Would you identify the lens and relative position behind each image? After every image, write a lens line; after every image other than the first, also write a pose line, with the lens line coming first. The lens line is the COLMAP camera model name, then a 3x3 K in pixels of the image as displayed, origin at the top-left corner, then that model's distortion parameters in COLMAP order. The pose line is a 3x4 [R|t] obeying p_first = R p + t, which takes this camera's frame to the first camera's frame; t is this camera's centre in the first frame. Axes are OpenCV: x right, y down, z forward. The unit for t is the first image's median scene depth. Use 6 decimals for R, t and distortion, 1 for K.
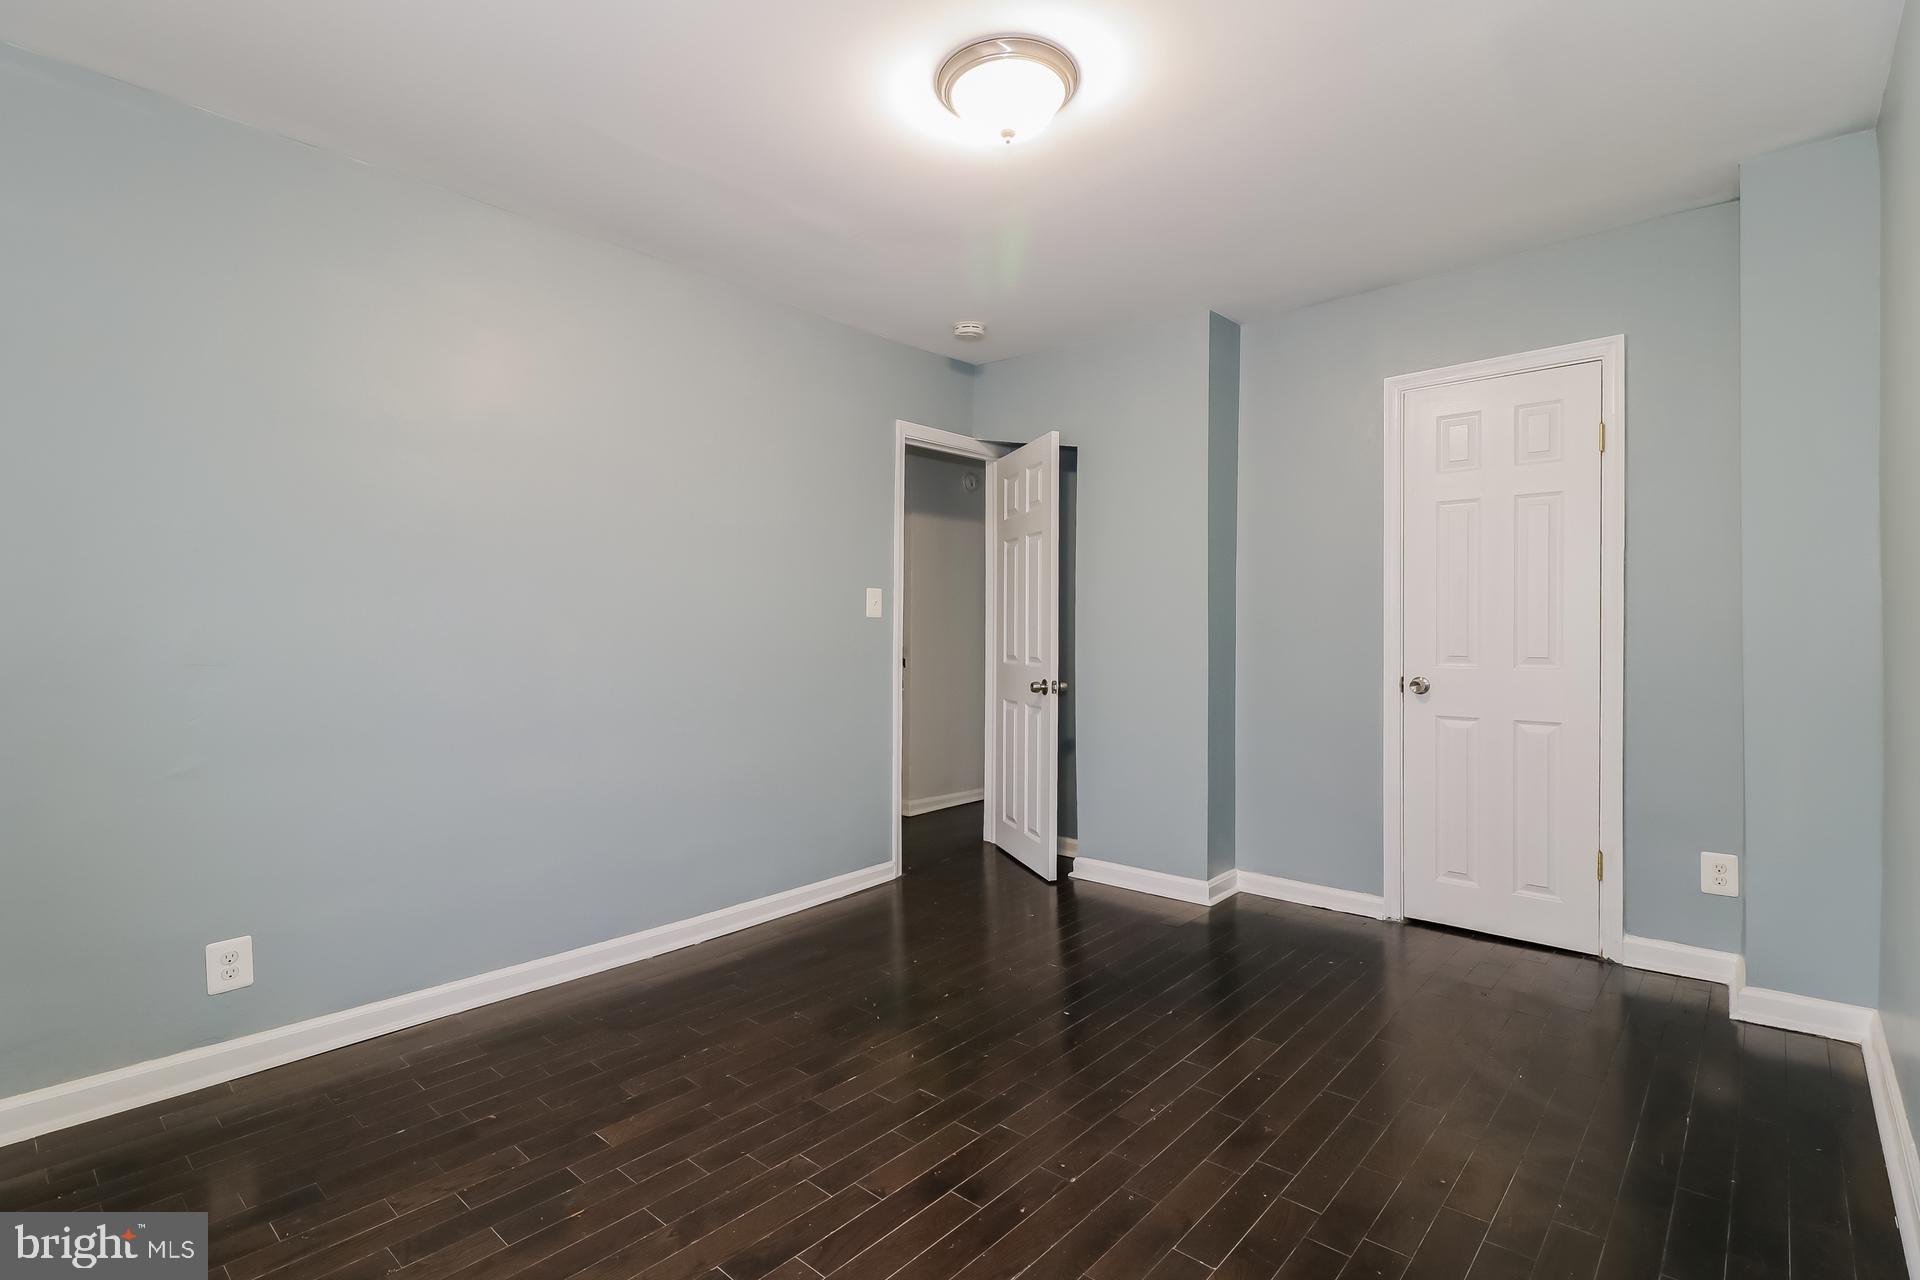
lens RADIAL K [[897.2, 0, 957.7], [0, 897.2, 627.4], [0, 0, 1]] dist [0.000113, -0.014586]
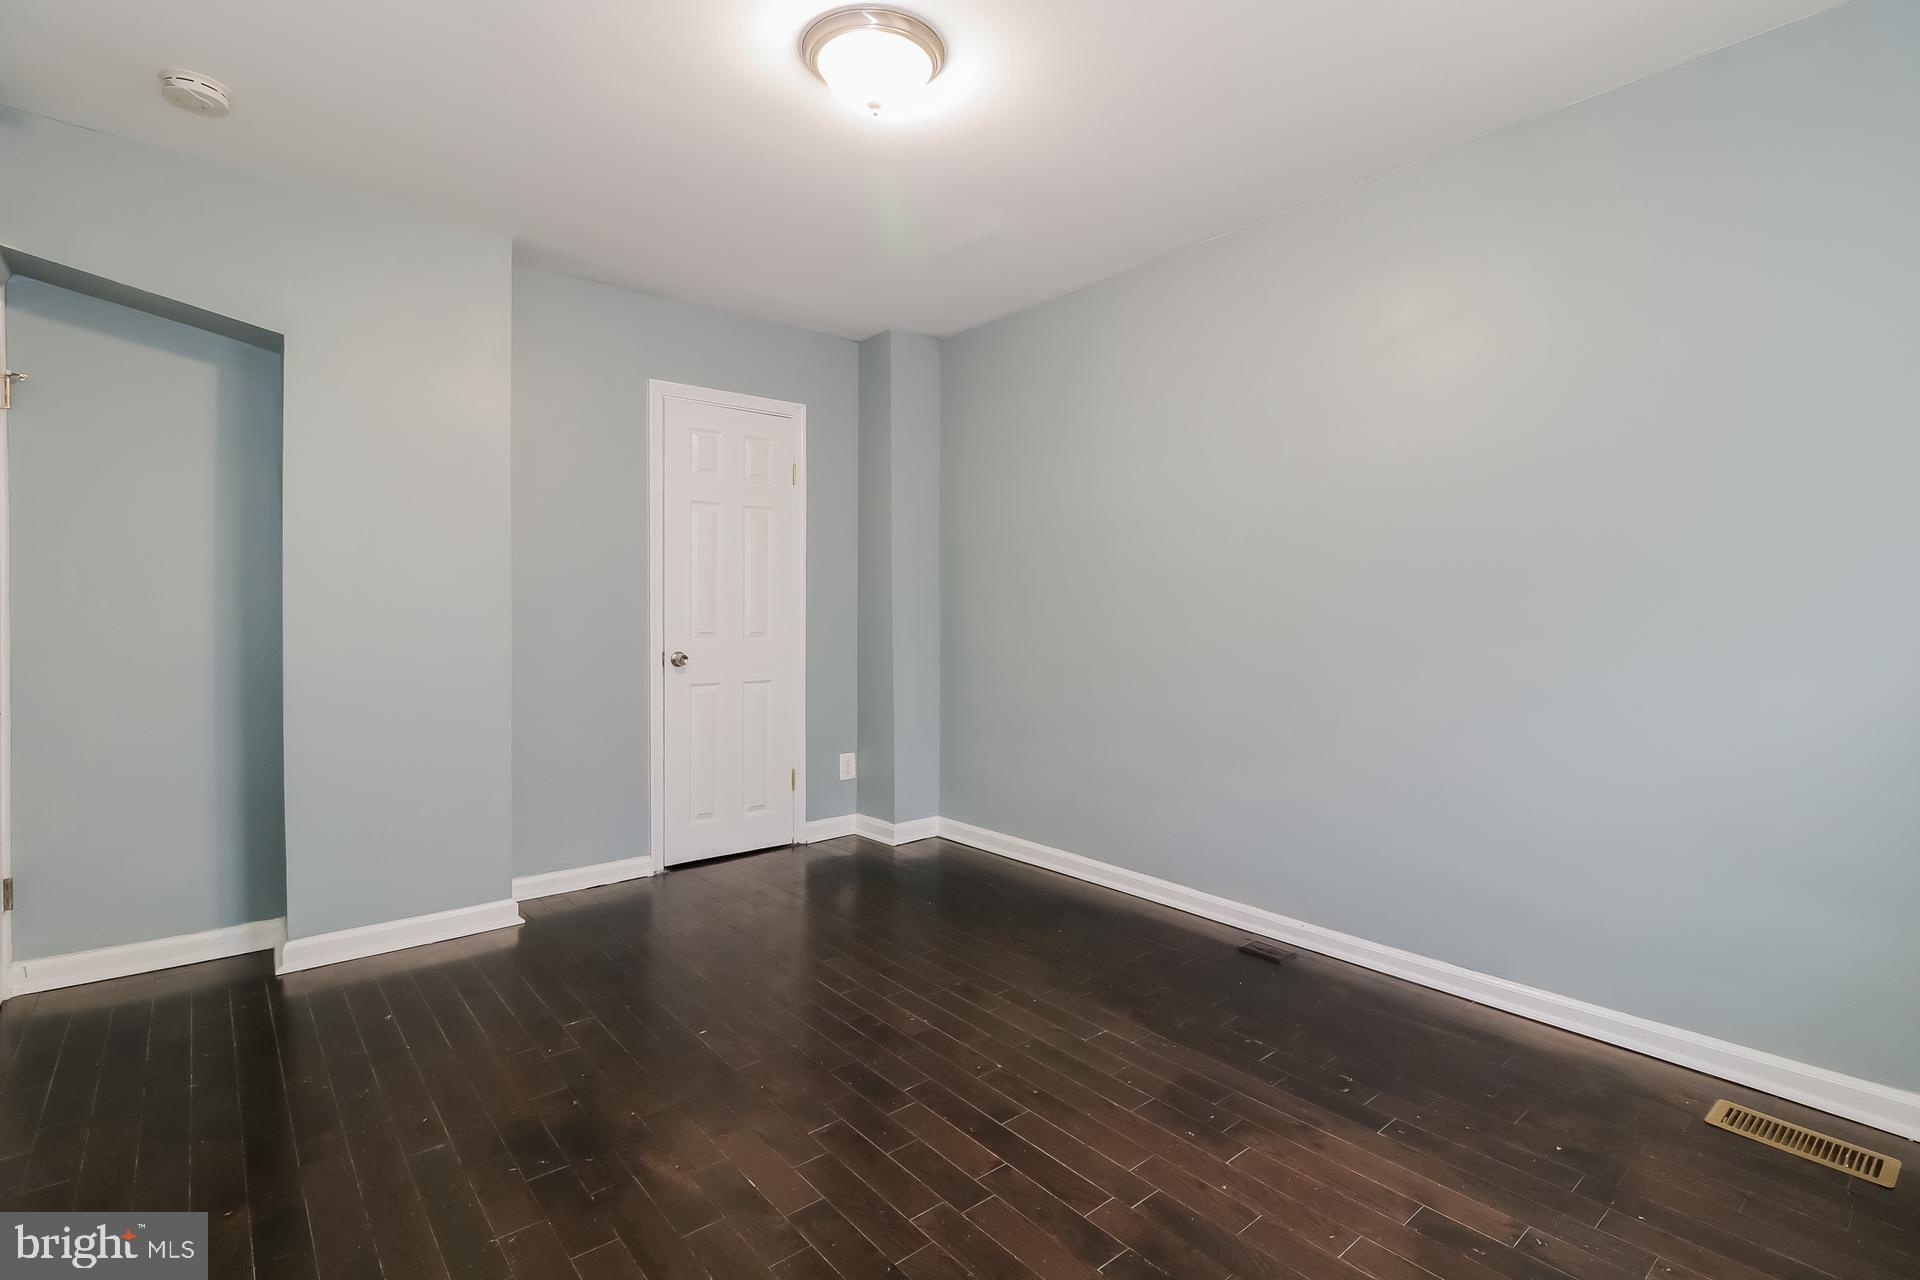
lens RADIAL K [[894.3, 0, 1005.2], [0, 894.3, 637.5], [0, 0, 1]] dist [0.000016, -0.014003]
pose [[0.096317, -0.027470, 0.994972, -0.616317], [-0.011702, 0.999519, 0.028728, -0.001813], [-0.995282, -0.014410, 0.095950, 0.506478]]
